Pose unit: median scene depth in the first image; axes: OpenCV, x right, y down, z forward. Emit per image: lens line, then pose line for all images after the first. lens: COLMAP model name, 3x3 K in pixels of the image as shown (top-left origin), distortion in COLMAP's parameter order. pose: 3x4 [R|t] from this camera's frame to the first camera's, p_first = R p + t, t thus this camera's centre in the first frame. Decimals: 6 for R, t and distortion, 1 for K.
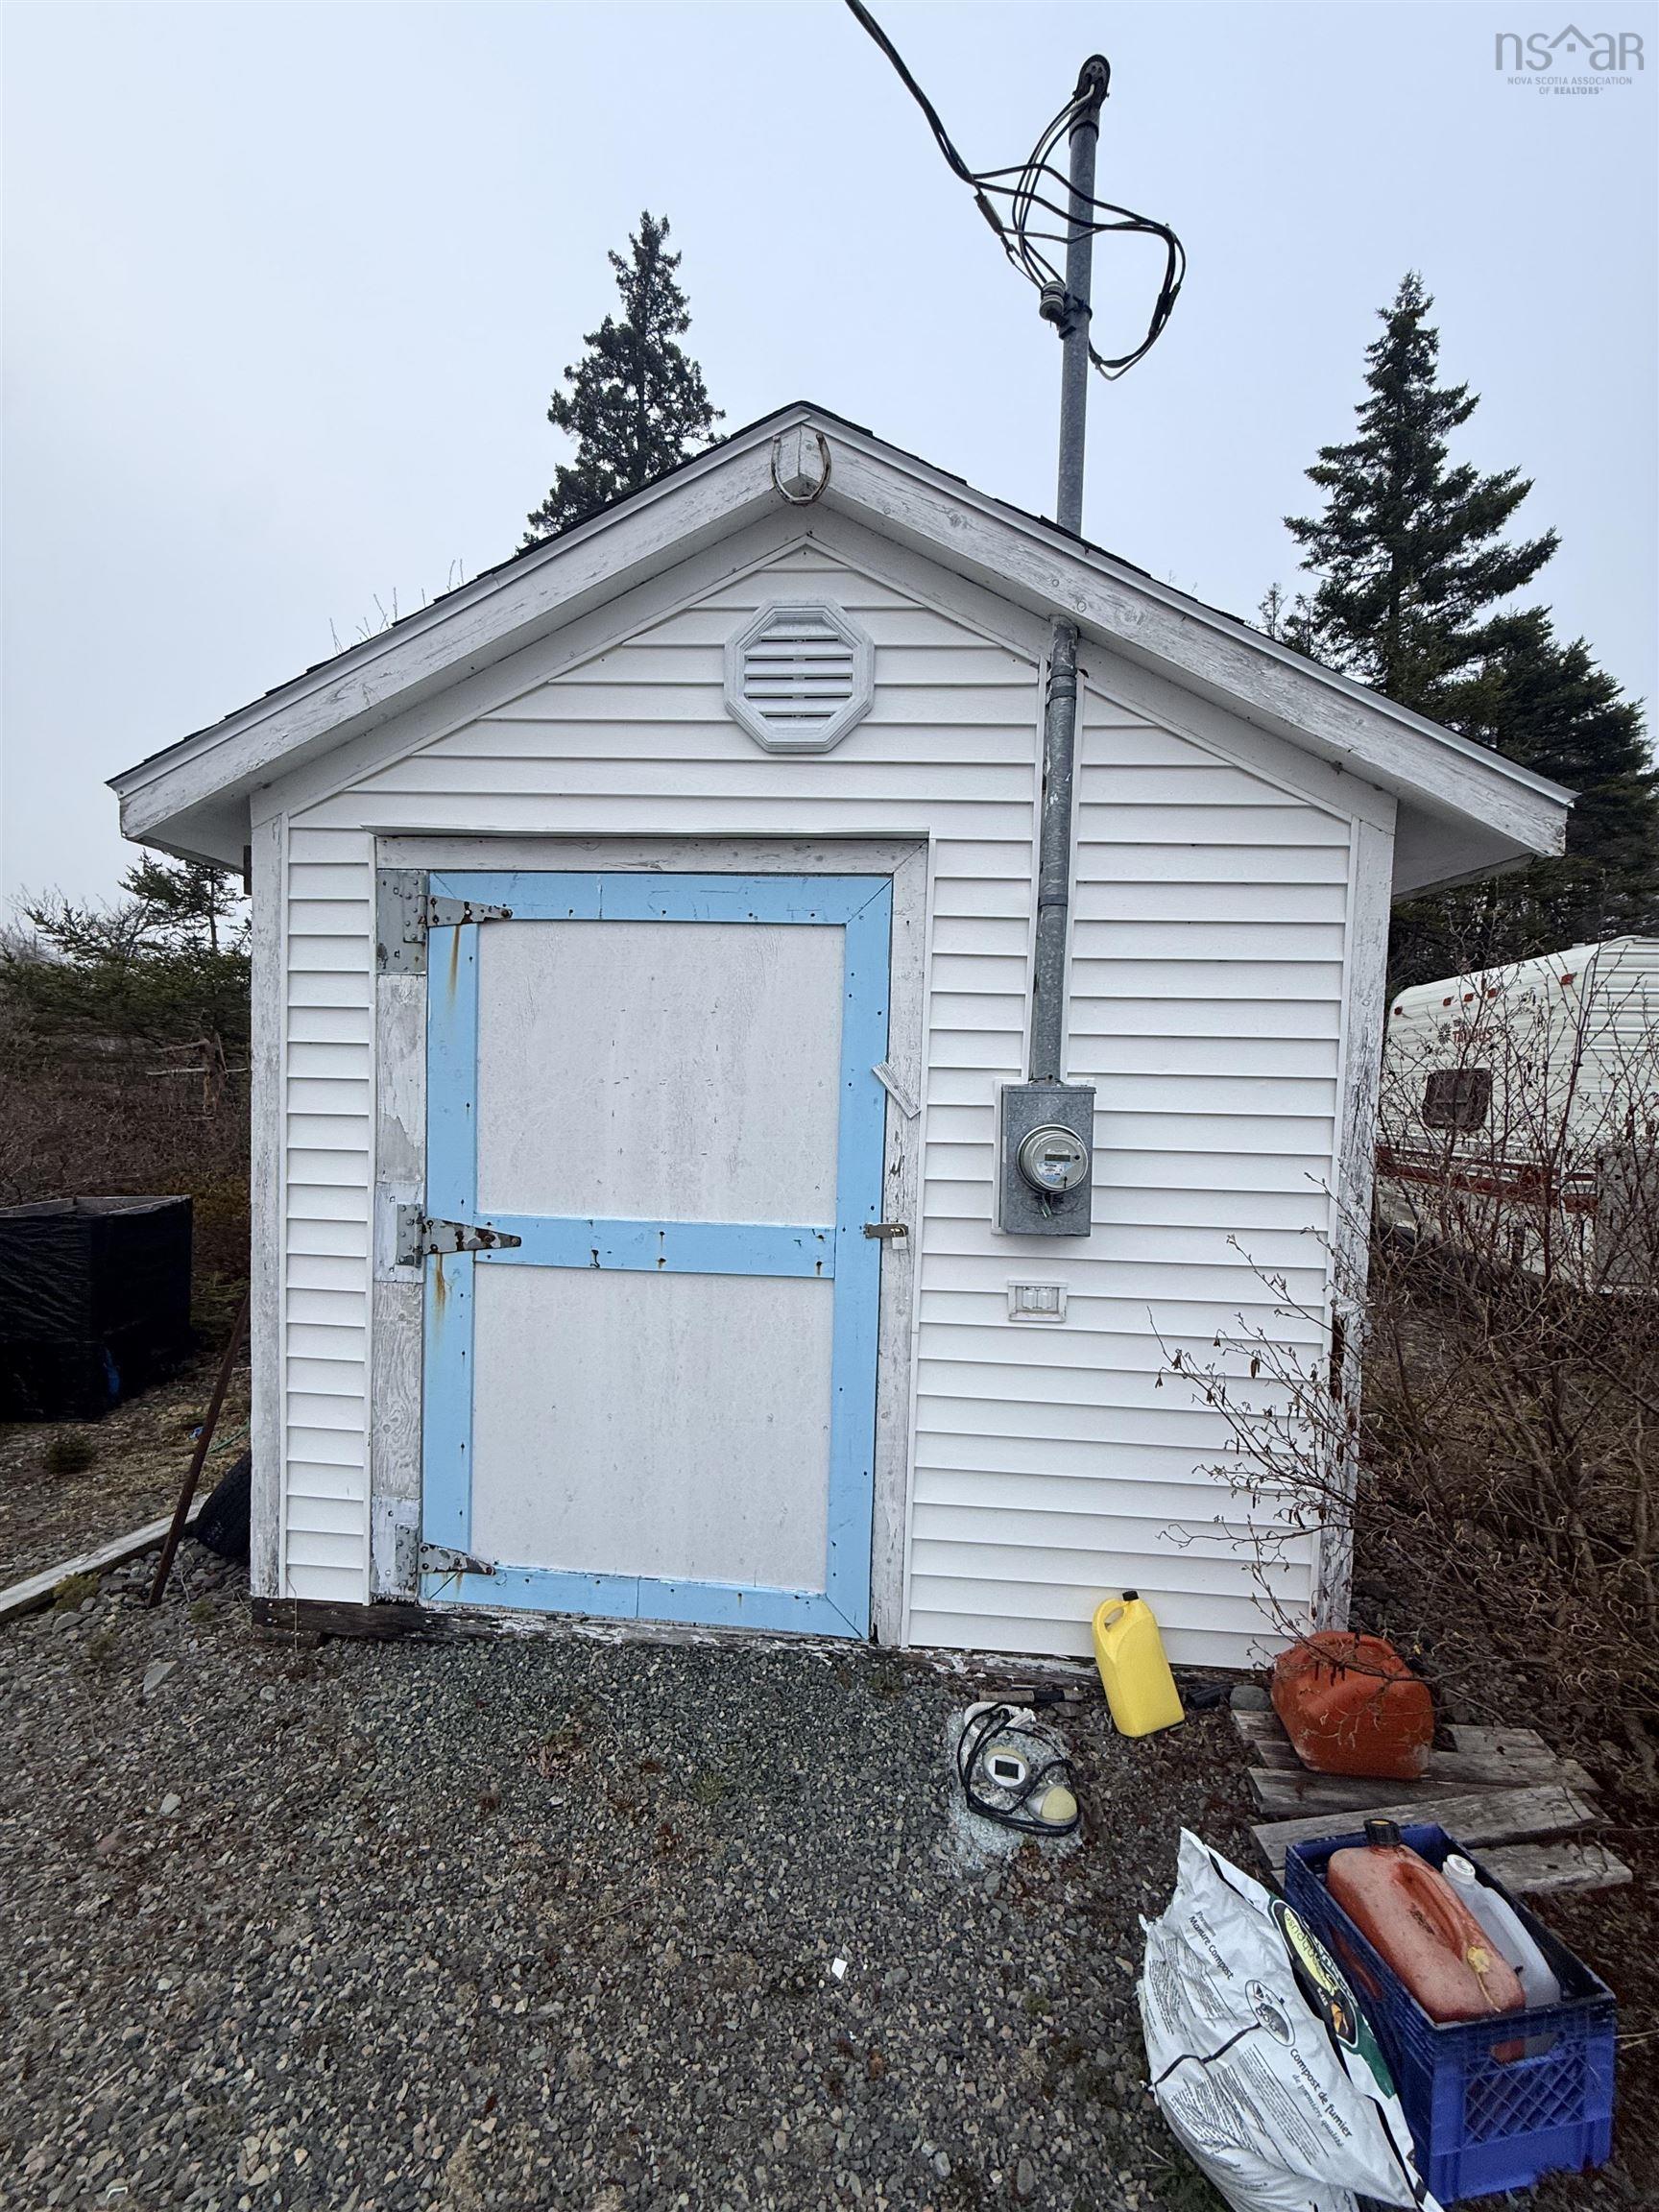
lens RADIAL K [[877.1, 0, 826.1], [0, 877.1, 1105.3], [0, 0, 1]] dist [0.000907, -0.000372]
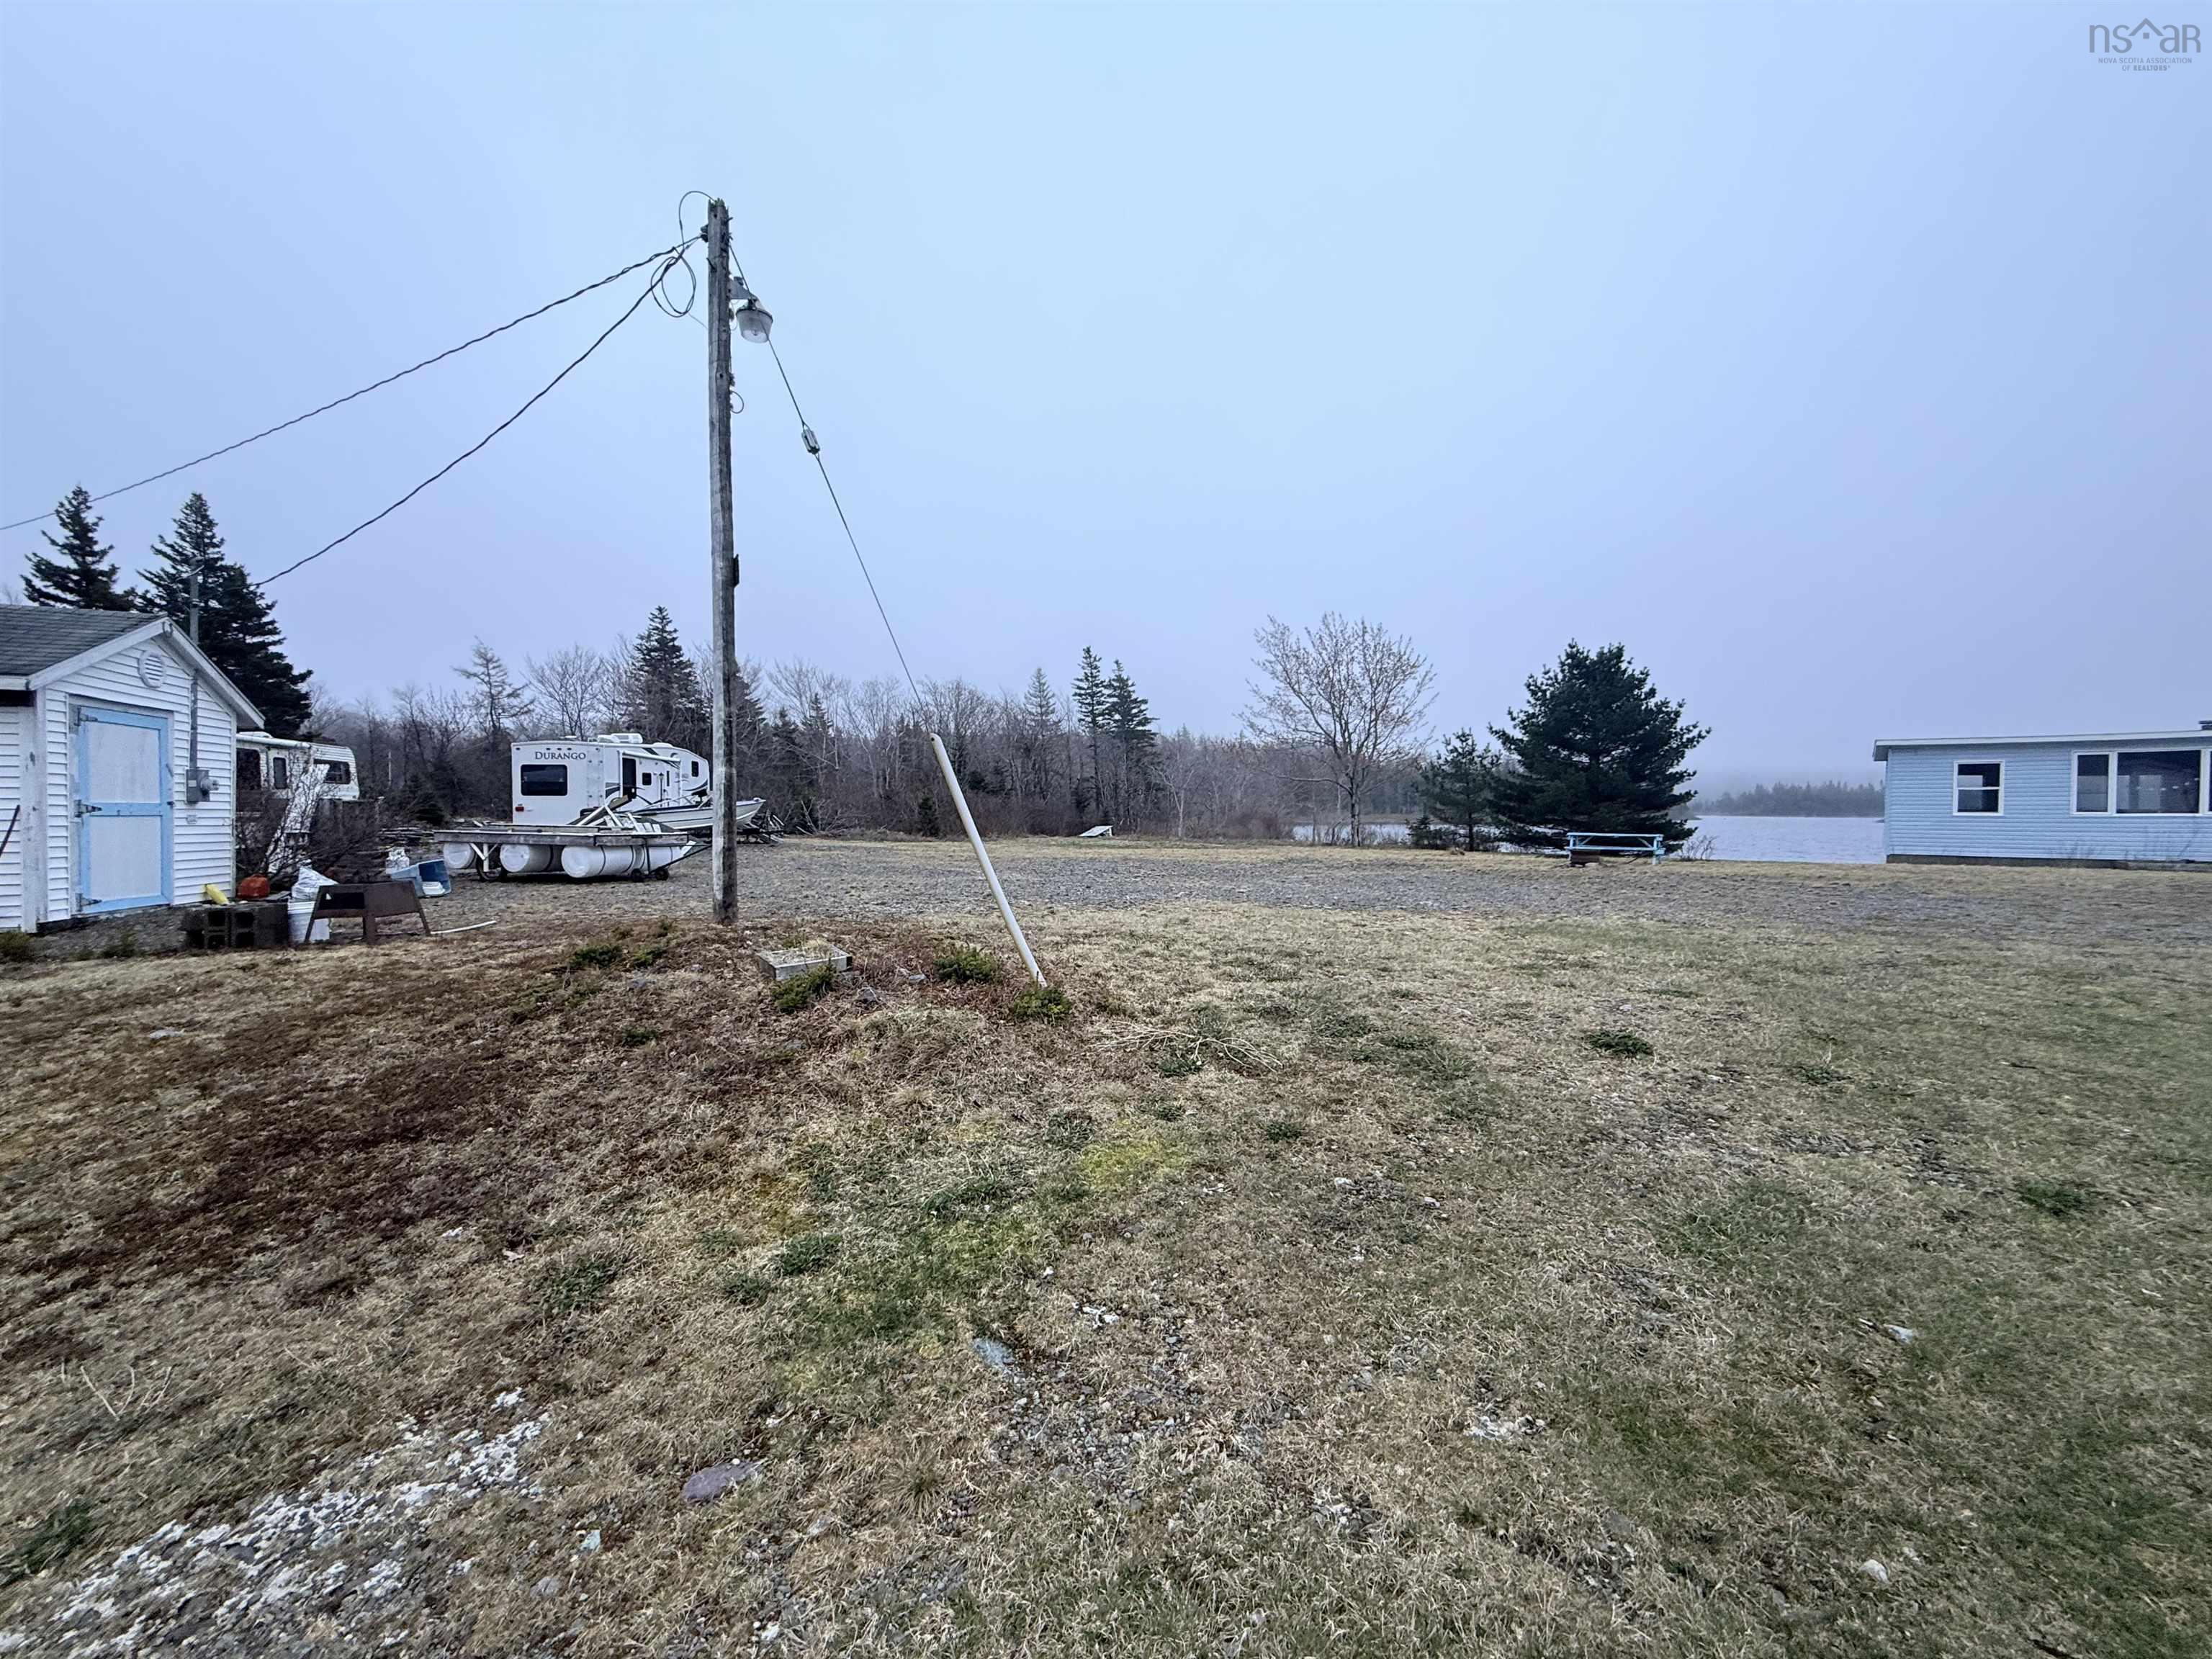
lens RADIAL K [[877.1, 0, 1106.5], [0, 877.1, 824.2], [0, 0, 1]] dist [0.000907, -0.000372]
pose [[-0.396488, -0.038379, 0.917237, -5.317153], [0.024869, 0.998310, 0.052521, 0.127791], [-0.917703, 0.043635, -0.394864, -1.383648]]
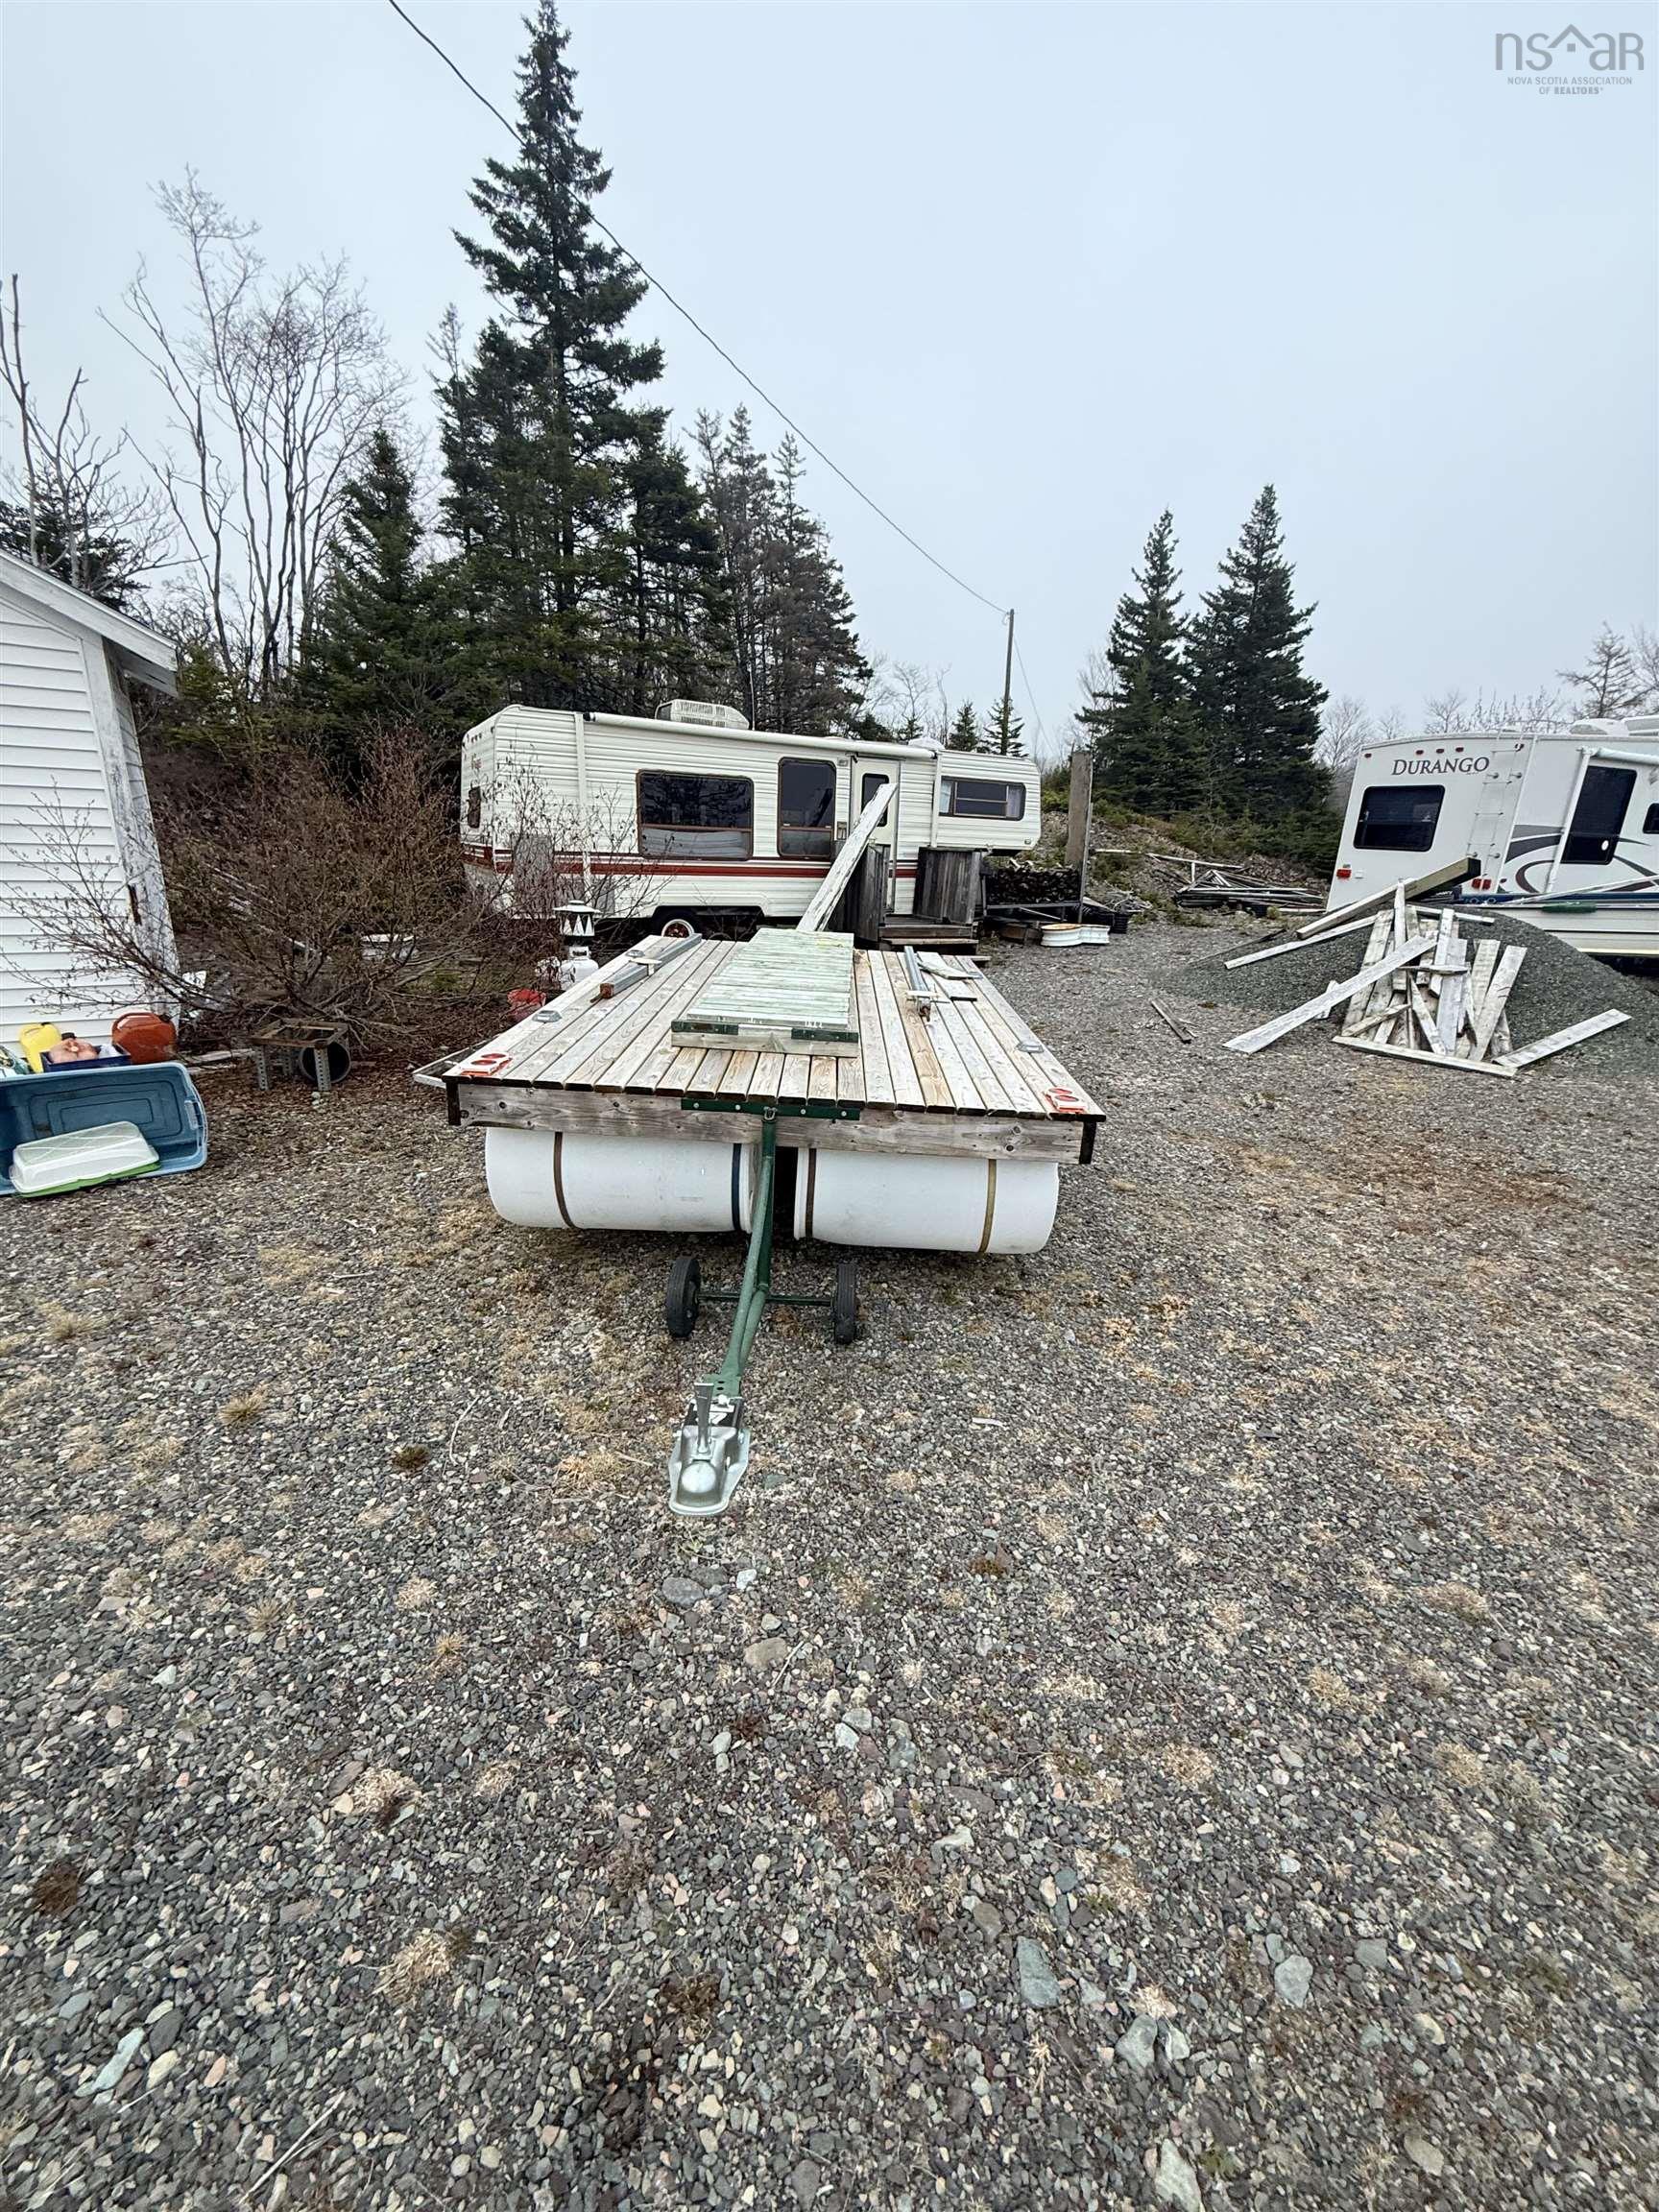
lens RADIAL K [[877.1, 0, 828.3], [0, 877.1, 1101.8], [0, 0, 1]] dist [0.000907, -0.000372]
pose [[0.797609, -0.170932, 0.578448, 0.570586], [-0.003745, 0.957584, 0.288131, 0.111274], [-0.603163, -0.231982, 0.763137, -1.757435]]
